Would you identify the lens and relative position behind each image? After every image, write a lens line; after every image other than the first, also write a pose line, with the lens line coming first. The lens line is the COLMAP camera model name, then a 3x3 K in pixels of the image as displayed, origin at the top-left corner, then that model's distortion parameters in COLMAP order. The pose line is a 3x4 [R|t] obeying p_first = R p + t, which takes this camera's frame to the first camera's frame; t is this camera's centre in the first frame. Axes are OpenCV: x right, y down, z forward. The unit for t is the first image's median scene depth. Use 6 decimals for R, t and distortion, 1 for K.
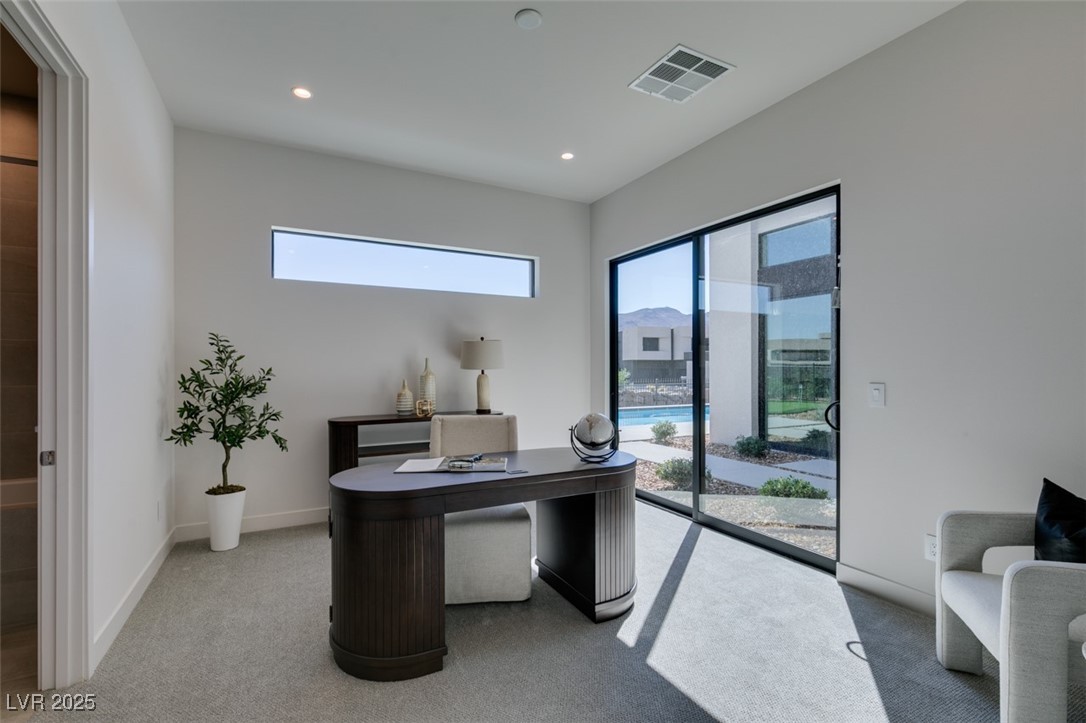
lens RADIAL K [[487.3, 0, 543.3], [0, 487.3, 364.2], [0, 0, 1]] dist [0.009351, -0.000805]
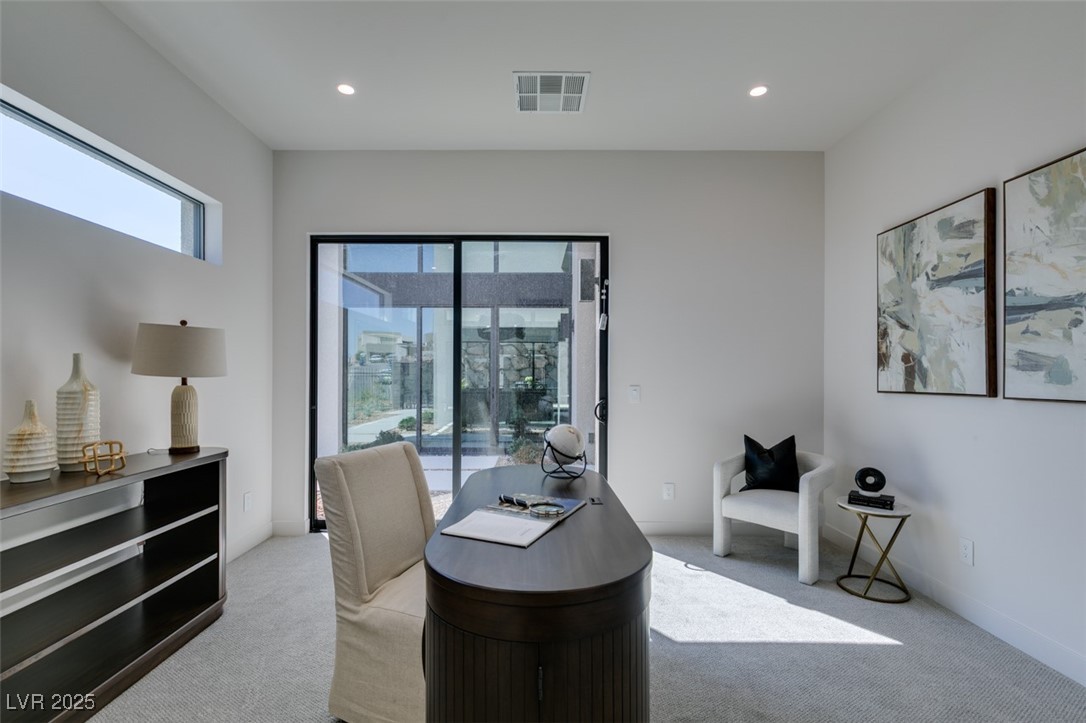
lens RADIAL K [[487.3, 0, 541.2], [0, 487.3, 369.9], [0, 0, 1]] dist [0.009351, -0.000805]
pose [[0.472901, 0.006713, 0.881090, -0.433986], [-0.010901, 0.999939, -0.001768, -0.001225], [-0.881048, -0.008768, 0.472945, 0.357201]]
